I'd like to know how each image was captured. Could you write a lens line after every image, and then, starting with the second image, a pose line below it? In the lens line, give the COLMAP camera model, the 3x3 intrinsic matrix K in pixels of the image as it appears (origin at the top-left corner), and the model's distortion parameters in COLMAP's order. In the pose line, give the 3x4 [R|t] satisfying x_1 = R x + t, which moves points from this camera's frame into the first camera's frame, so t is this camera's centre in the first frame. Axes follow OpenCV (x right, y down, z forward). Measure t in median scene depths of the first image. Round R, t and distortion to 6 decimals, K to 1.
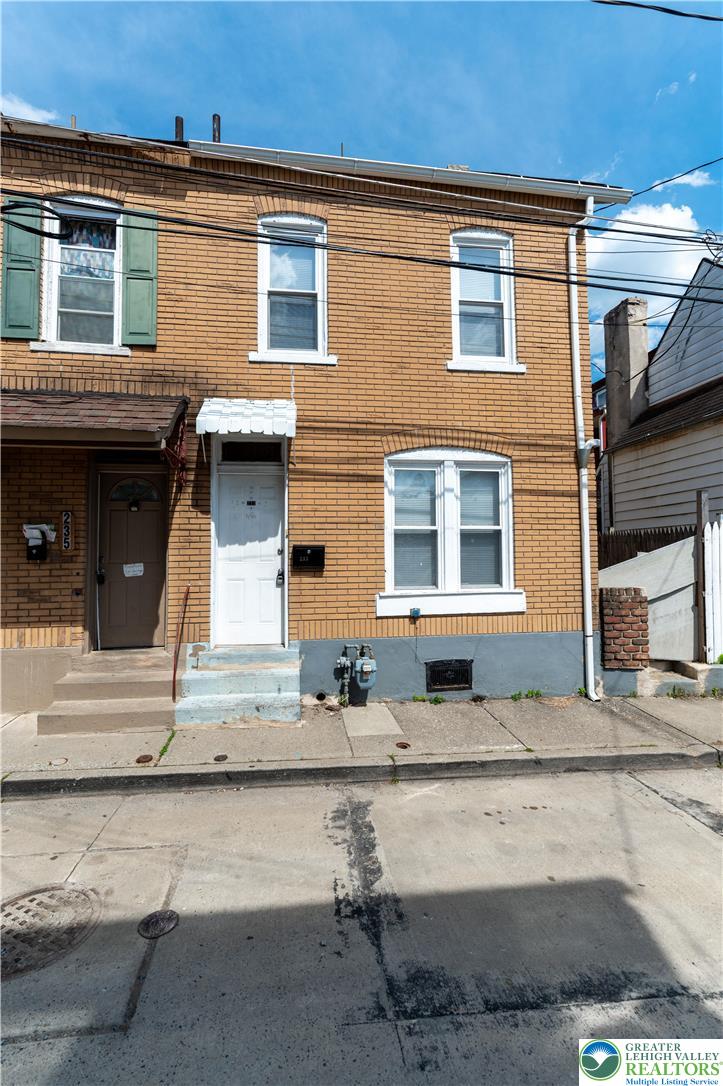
lens RADIAL K [[492.4, 0, 352.2], [0, 492.4, 540.1], [0, 0, 1]] dist [0.000754, -0.000459]
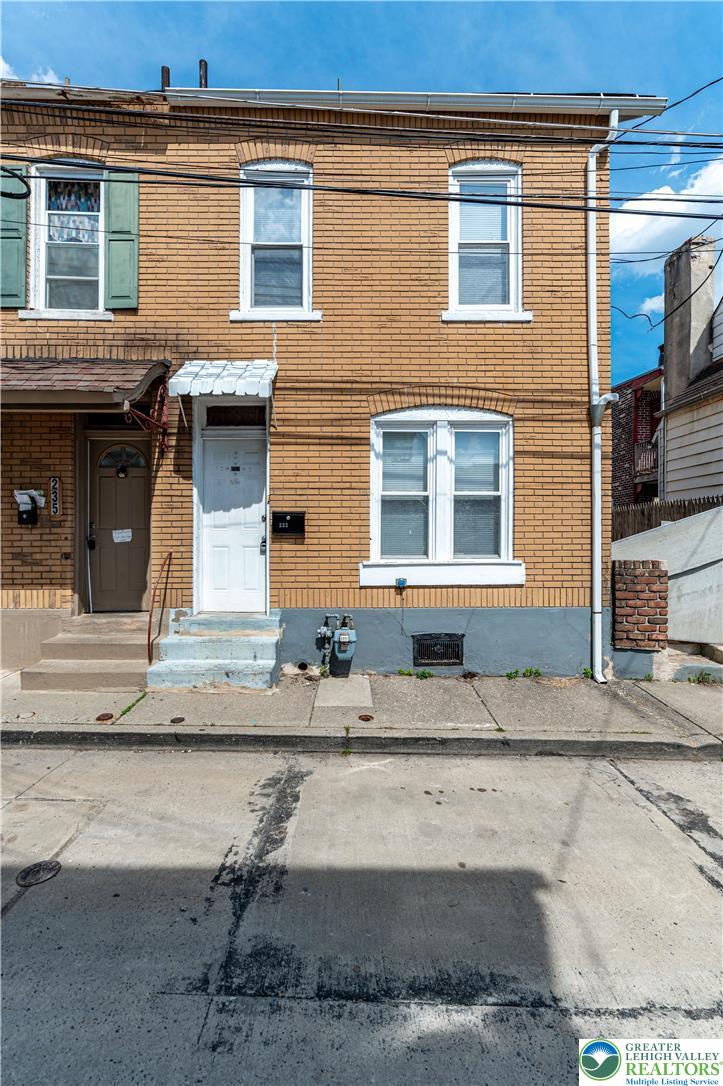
lens RADIAL K [[492.4, 0, 366.7], [0, 492.4, 543.8], [0, 0, 1]] dist [0.000754, -0.000459]
pose [[0.992254, 0.008500, -0.123931, 0.183162], [-0.002602, 0.998860, 0.047671, 0.027600], [0.124195, -0.046980, 0.991145, 0.056100]]
